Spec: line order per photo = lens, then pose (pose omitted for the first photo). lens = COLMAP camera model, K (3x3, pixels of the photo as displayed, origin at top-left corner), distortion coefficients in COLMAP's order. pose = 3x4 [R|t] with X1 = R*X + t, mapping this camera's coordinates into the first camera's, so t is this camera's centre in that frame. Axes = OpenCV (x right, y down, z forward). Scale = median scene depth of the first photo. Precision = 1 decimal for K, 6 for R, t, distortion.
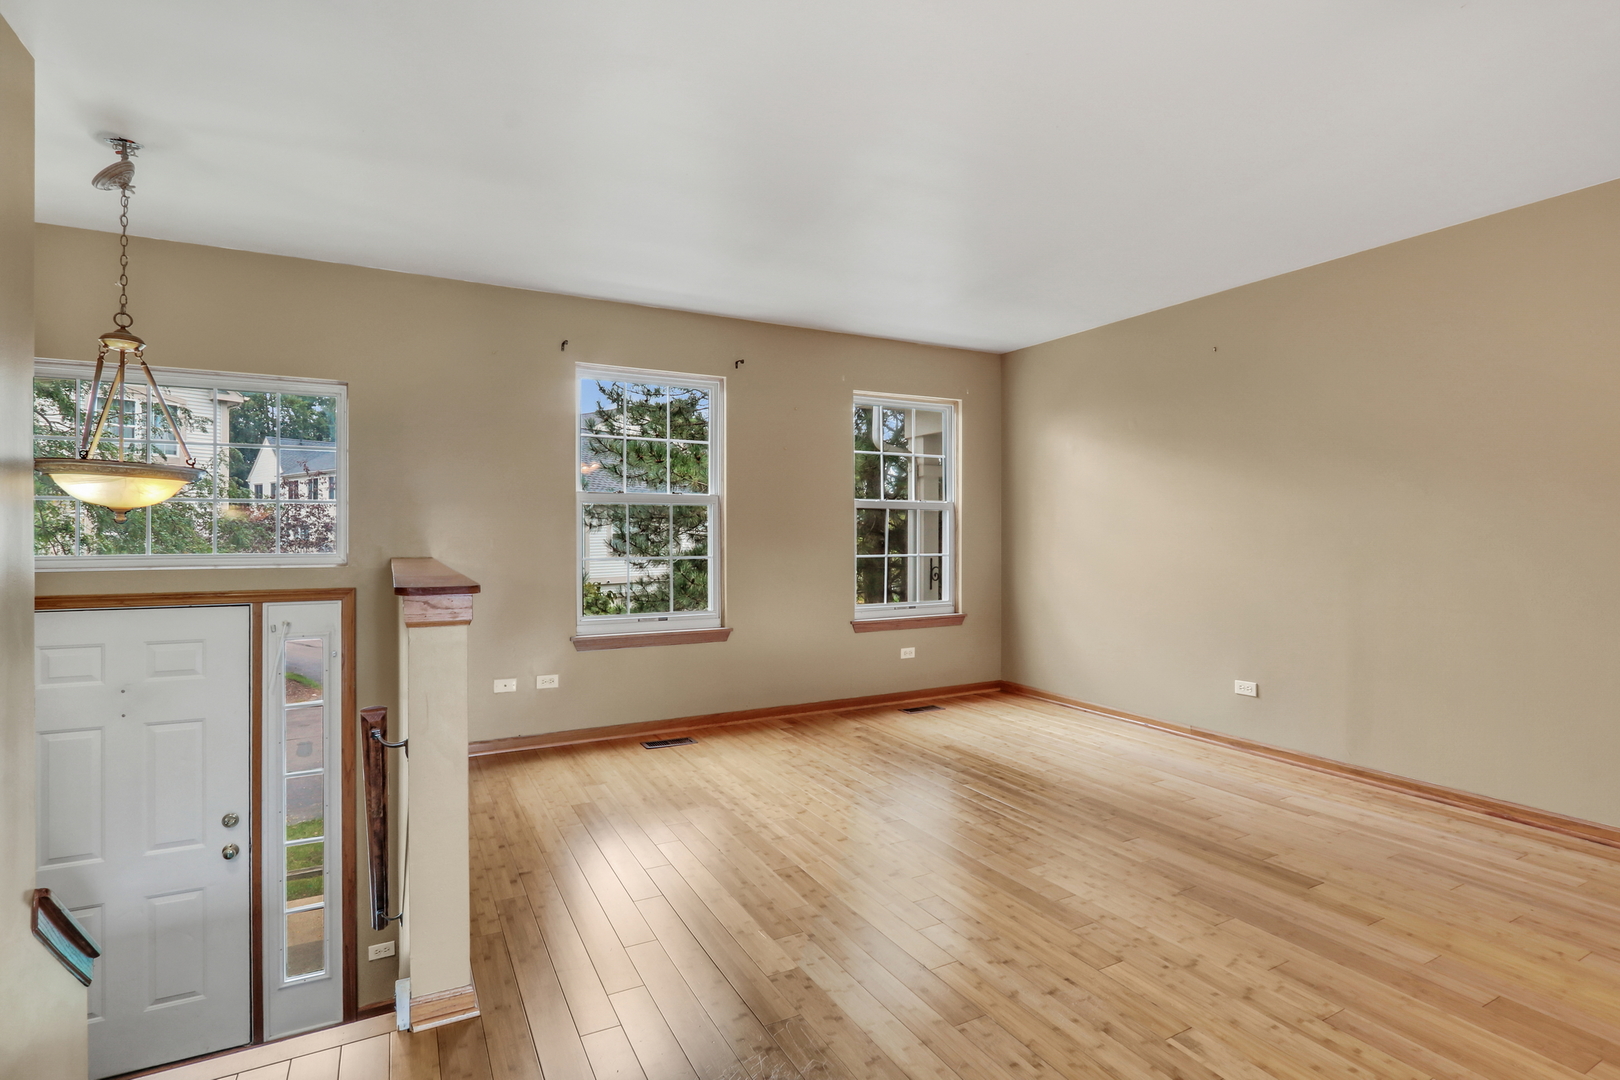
lens RADIAL K [[771.1, 0, 810.0], [0, 771.1, 540.0], [0, 0, 1]] dist [-0.013871, 0.001027]
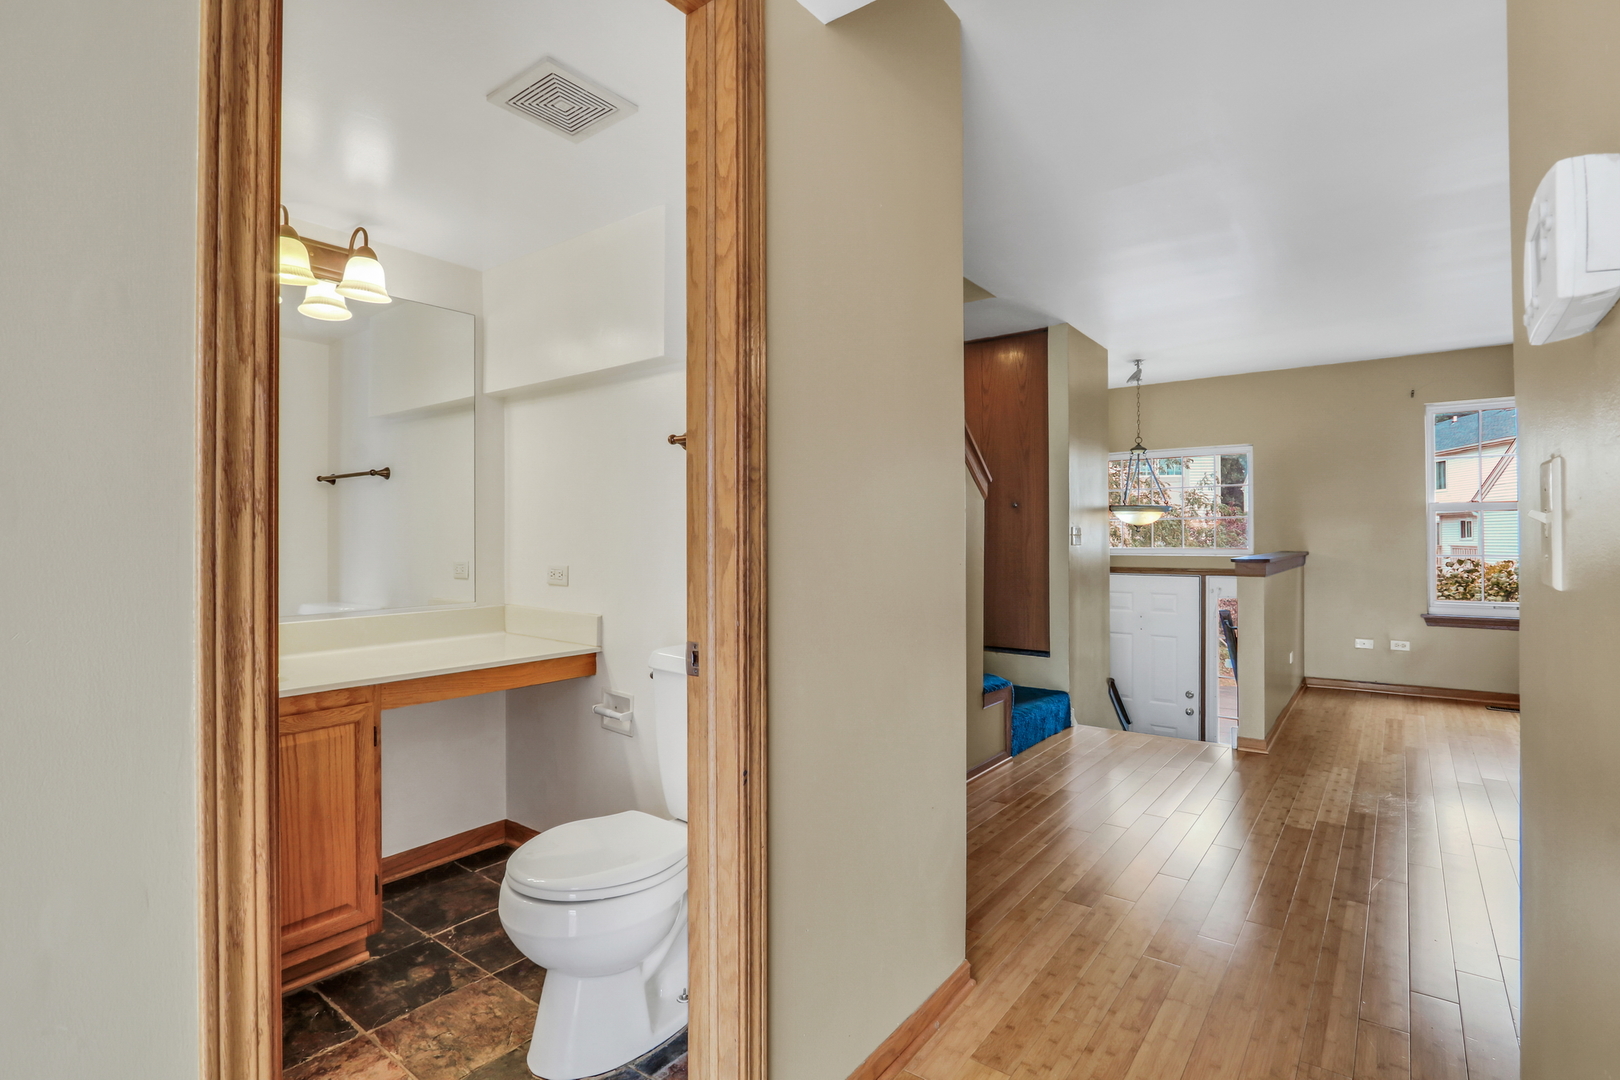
lens RADIAL K [[785.9, 0, 801.8], [0, 785.9, 533.5], [0, 0, 1]] dist [-0.012034, 0.001264]
pose [[0.406987, -0.012064, -0.913354, 0.598714], [-0.000435, 0.999910, -0.013401, 0.010243], [0.913434, 0.005851, 0.406945, -0.631292]]
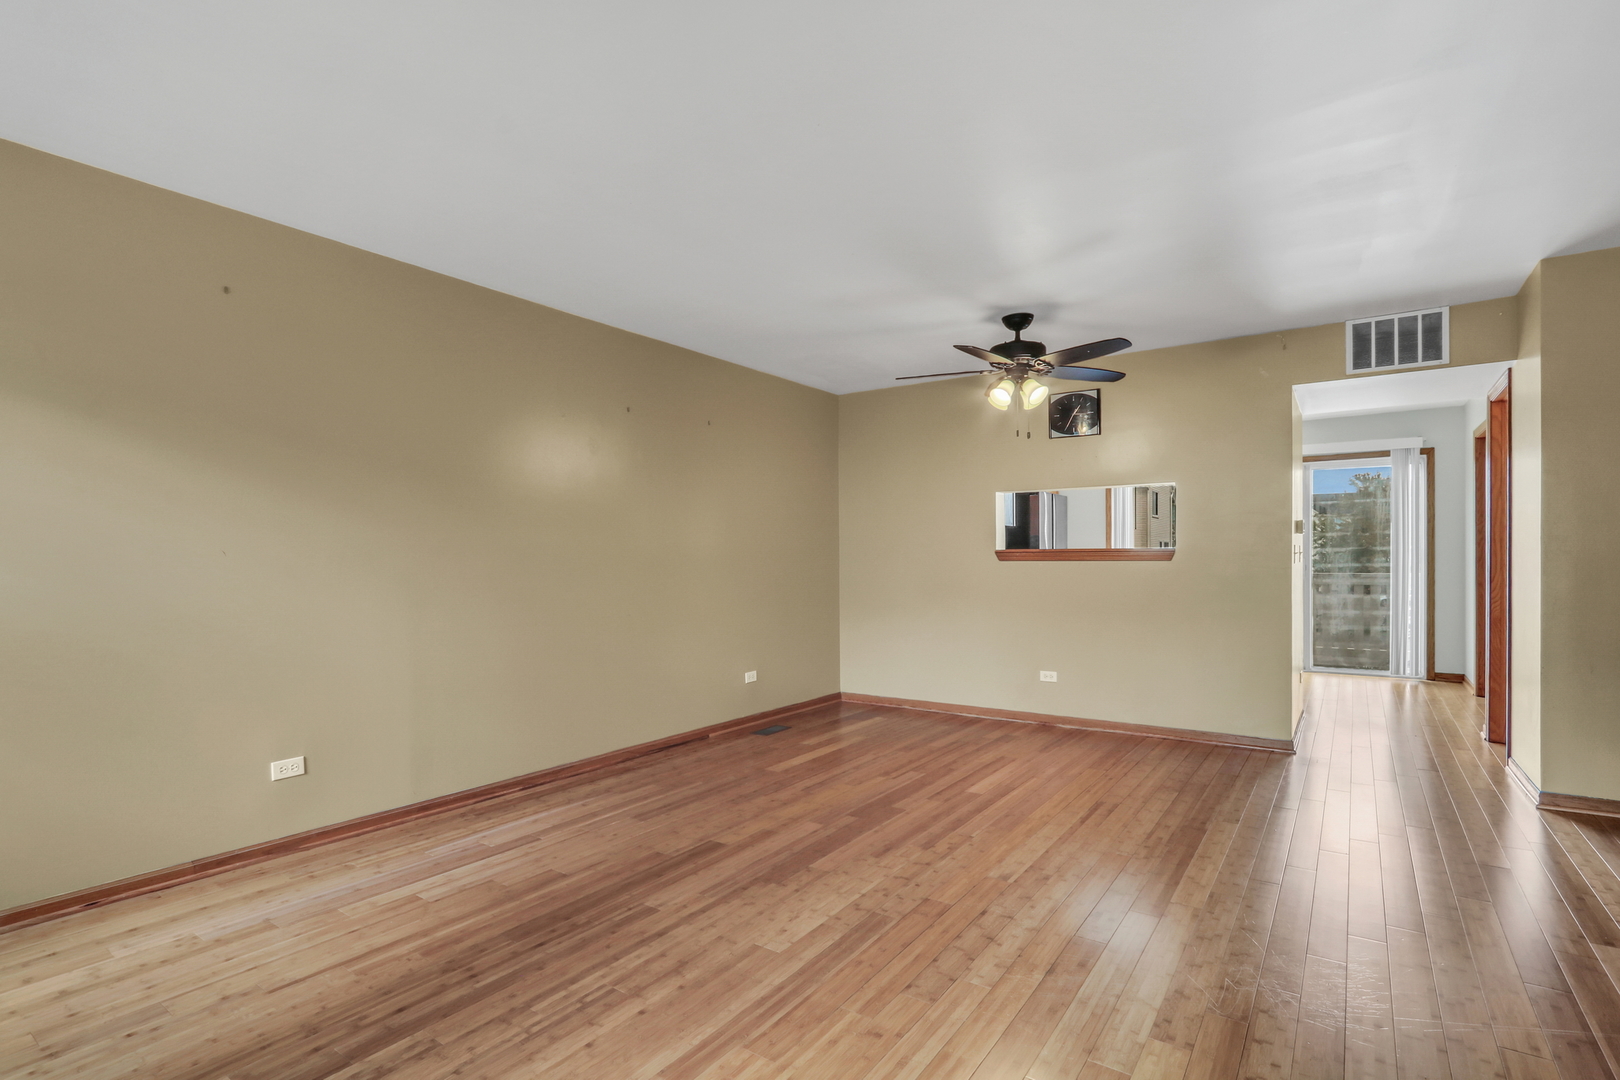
lens RADIAL K [[785.9, 0, 801.8], [0, 785.9, 533.5], [0, 0, 1]] dist [-0.012034, 0.001264]
pose [[-0.438792, 0.031465, 0.898038, -0.414618], [0.014109, 0.999505, -0.028127, -0.005651], [-0.898478, 0.000328, -0.439018, 1.089177]]
